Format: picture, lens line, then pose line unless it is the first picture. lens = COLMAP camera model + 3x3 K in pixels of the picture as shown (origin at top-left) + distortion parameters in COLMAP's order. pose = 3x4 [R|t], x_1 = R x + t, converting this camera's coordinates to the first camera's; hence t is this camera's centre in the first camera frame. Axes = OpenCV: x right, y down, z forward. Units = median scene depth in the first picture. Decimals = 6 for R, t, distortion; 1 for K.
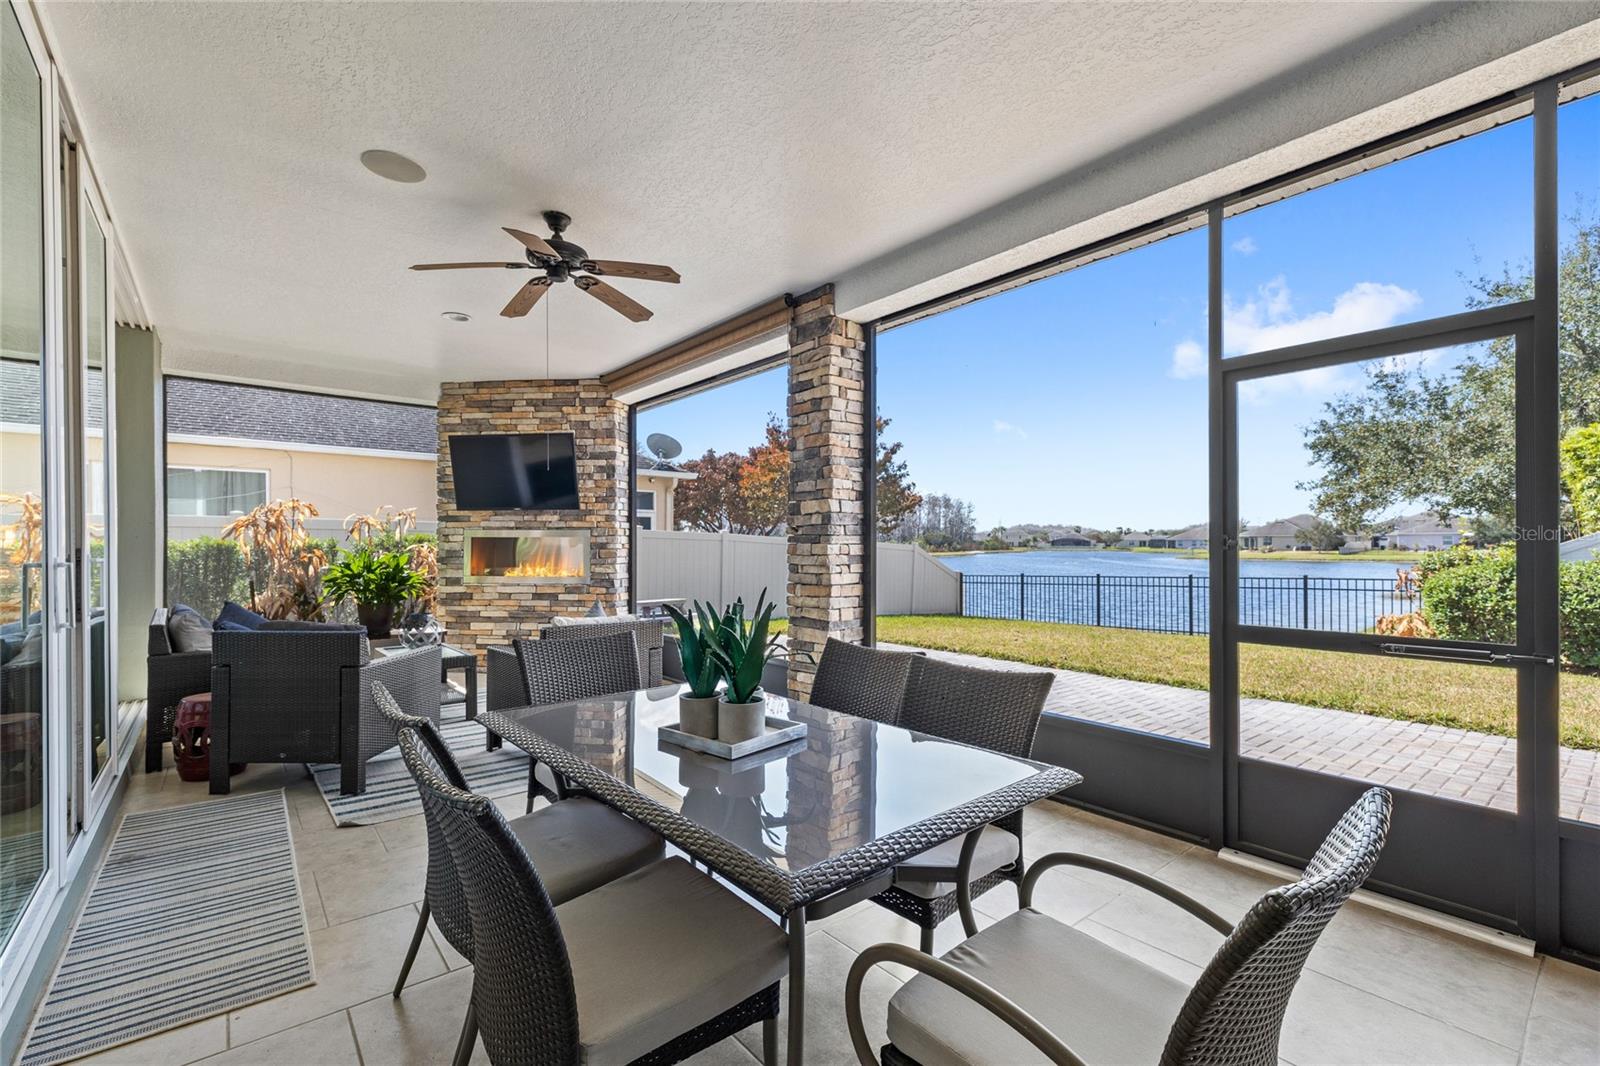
lens RADIAL K [[695.9, 0, 796.8], [0, 695.9, 539.9], [0, 0, 1]] dist [0.010313, -0.002573]
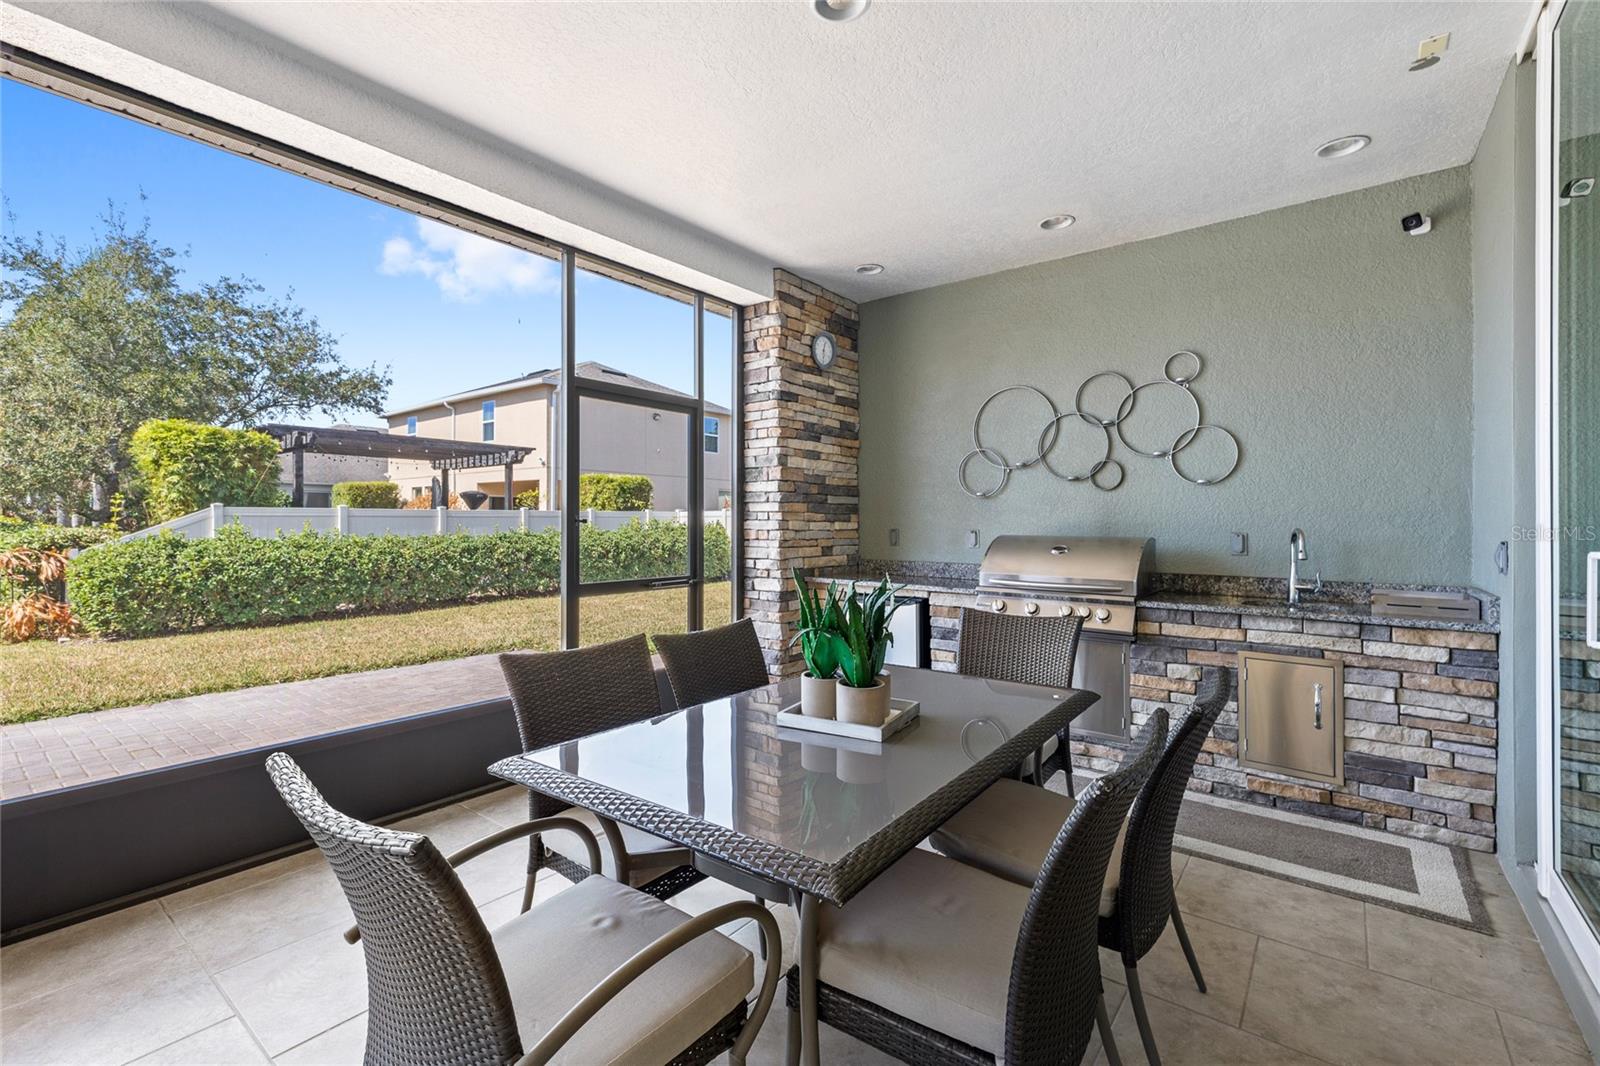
lens RADIAL K [[695.9, 0, 791.3], [0, 695.9, 521.3], [0, 0, 1]] dist [0.010313, -0.002573]
pose [[-0.205472, 0.003970, 0.978655, -0.143364], [-0.009310, 0.999939, -0.006011, 0.001623], [-0.978619, -0.010346, -0.205422, 0.178082]]
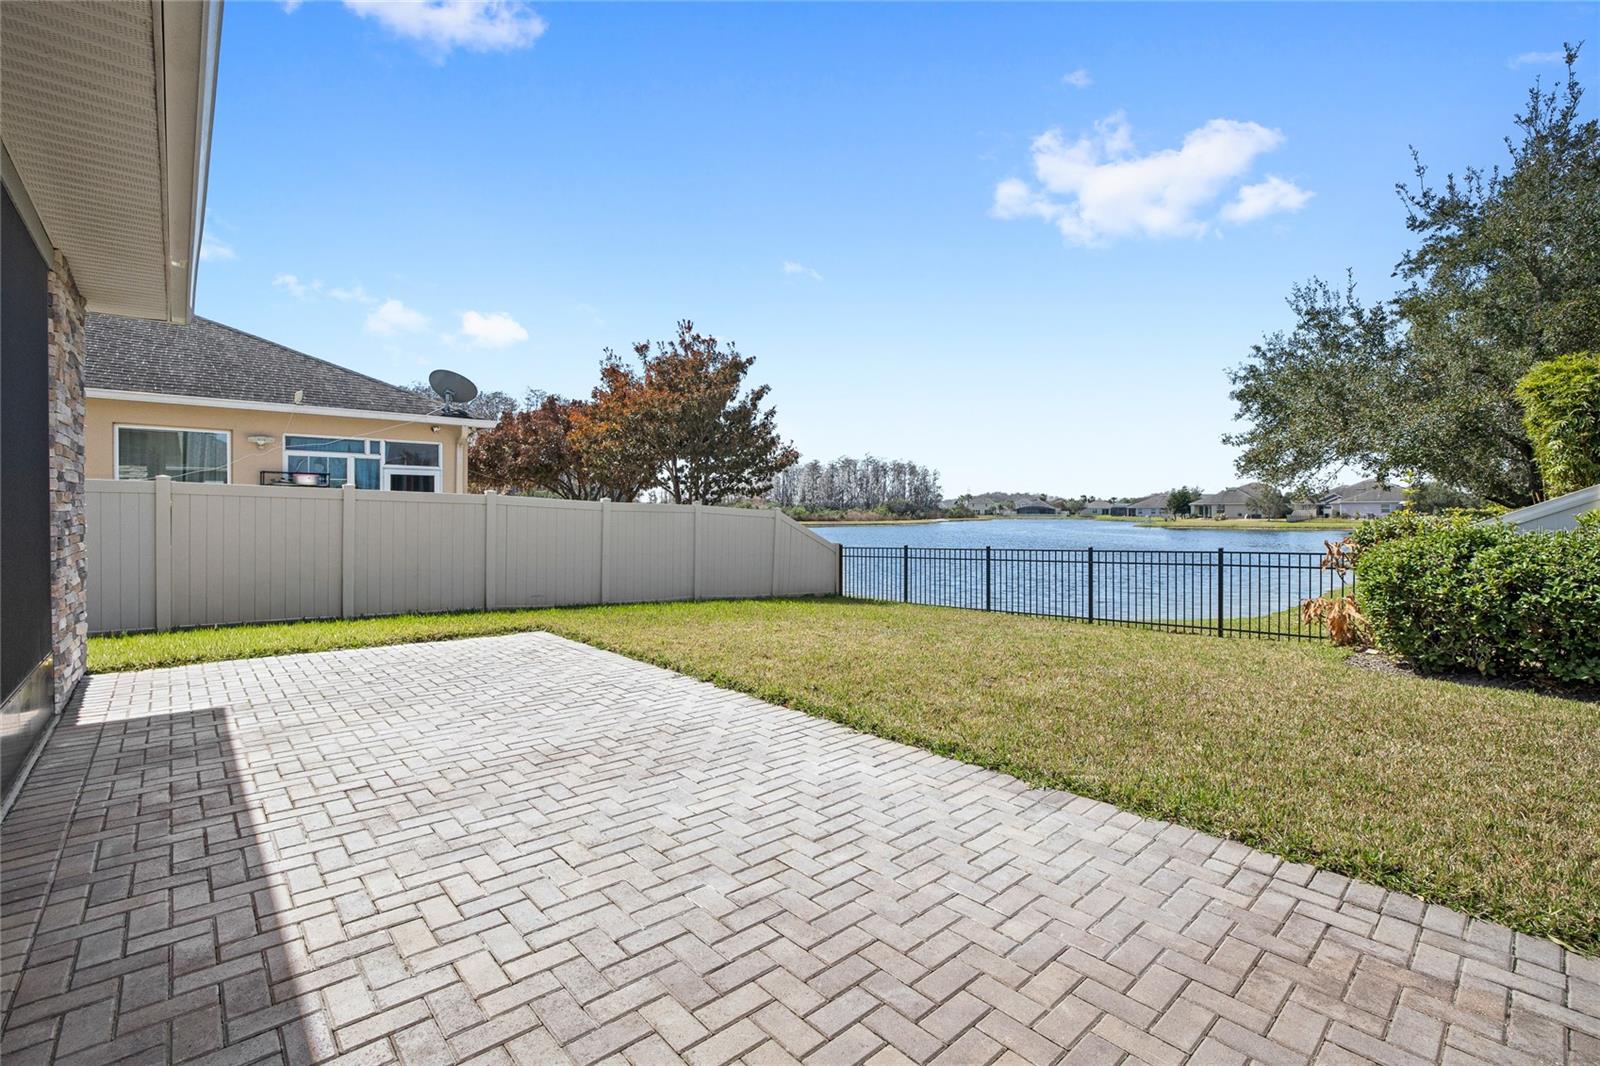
lens RADIAL K [[708.2, 0, 819.6], [0, 708.2, 506.9], [0, 0, 1]] dist [0.001440, 0.003463]
pose [[0.997228, 0.000768, 0.074404, 0.183973], [-0.000667, 0.999999, -0.001394, 0.004402], [-0.074405, 0.001340, 0.997227, 0.198119]]
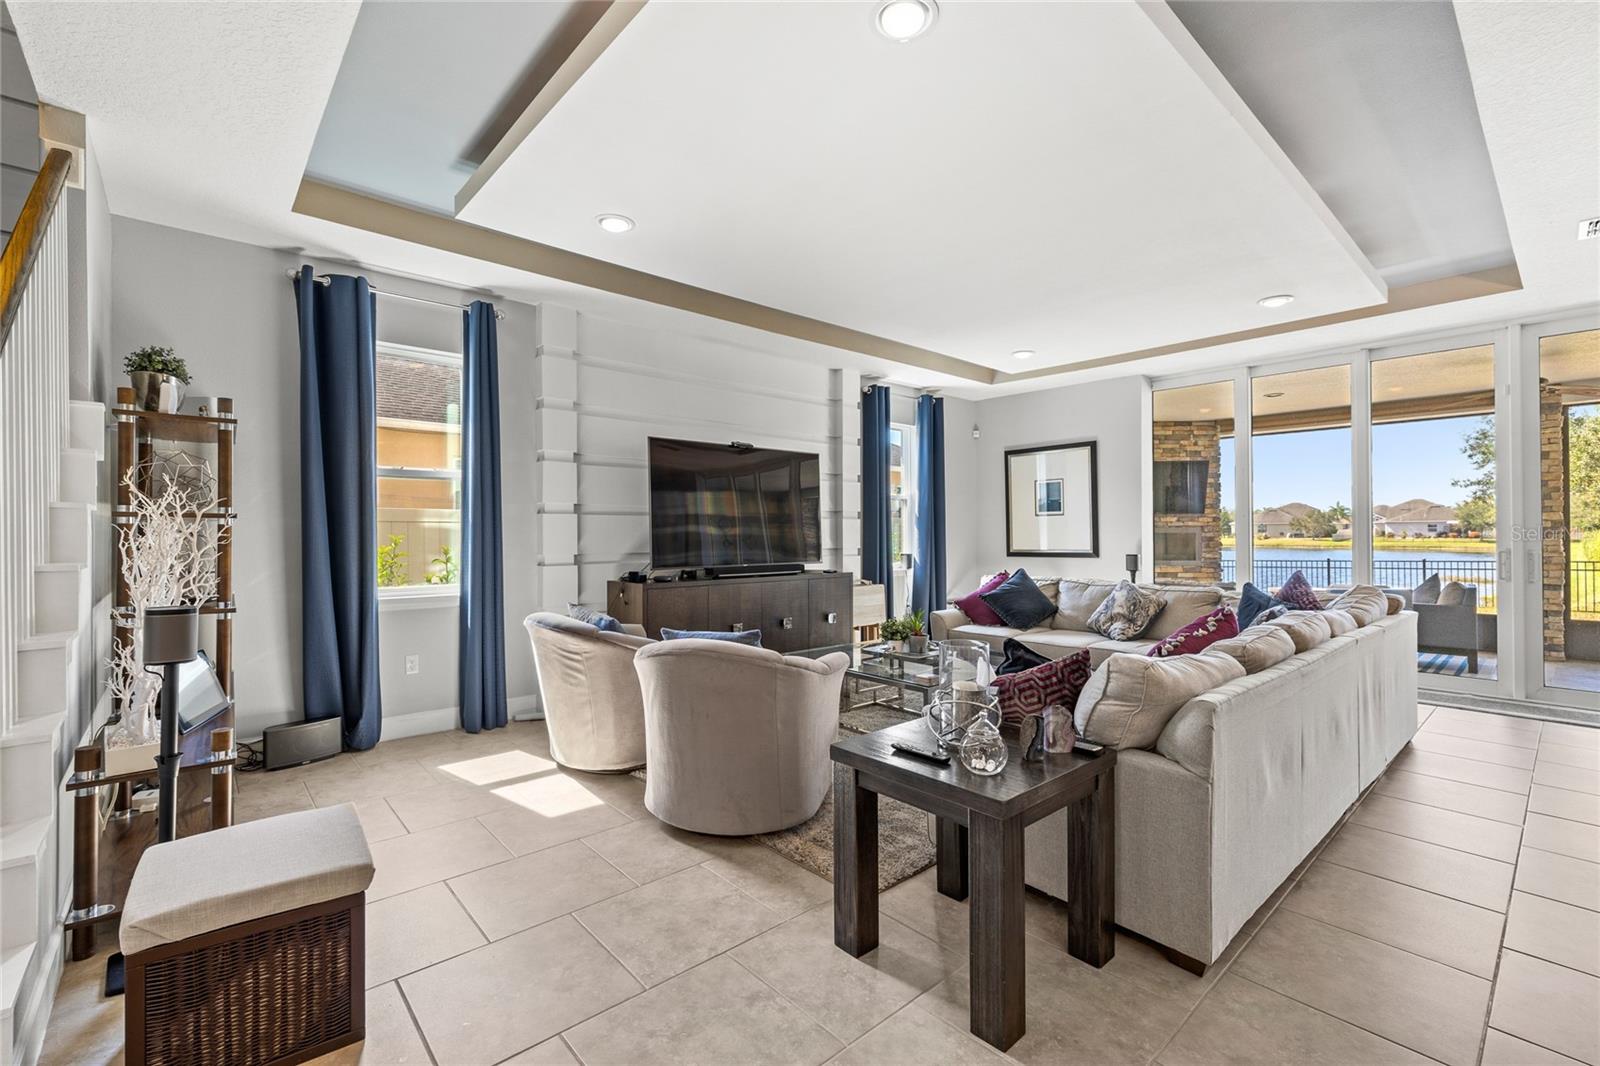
lens RADIAL K [[695.9, 0, 801.2], [0, 695.9, 529.2], [0, 0, 1]] dist [0.010313, -0.002573]
pose [[0.999304, 0.002318, 0.037237, -0.554128], [-0.002524, 0.999982, 0.005475, -0.008068], [-0.037223, -0.005565, 0.999291, -0.185662]]
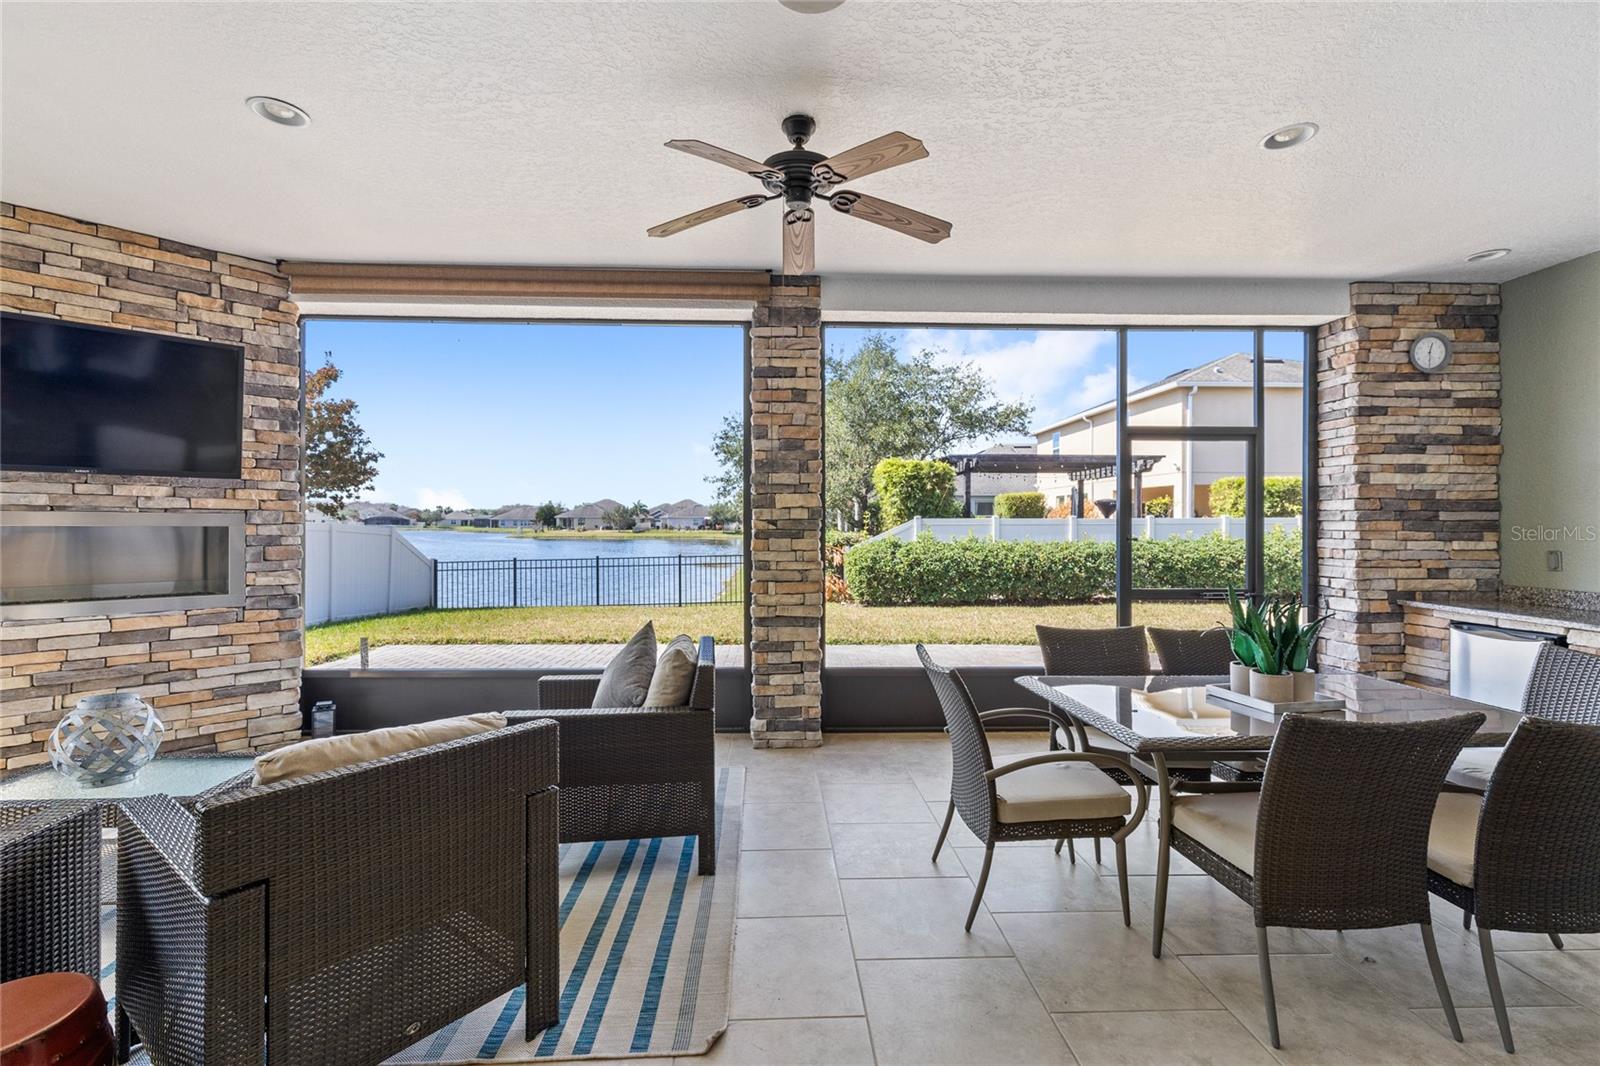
lens RADIAL K [[695.9, 0, 798.6], [0, 695.9, 521.7], [0, 0, 1]] dist [0.010313, -0.002573]
pose [[0.609054, 0.007040, 0.793098, -0.228741], [-0.010058, 0.999949, -0.001152, -0.005536], [-0.793065, -0.007276, 0.609093, 0.127178]]
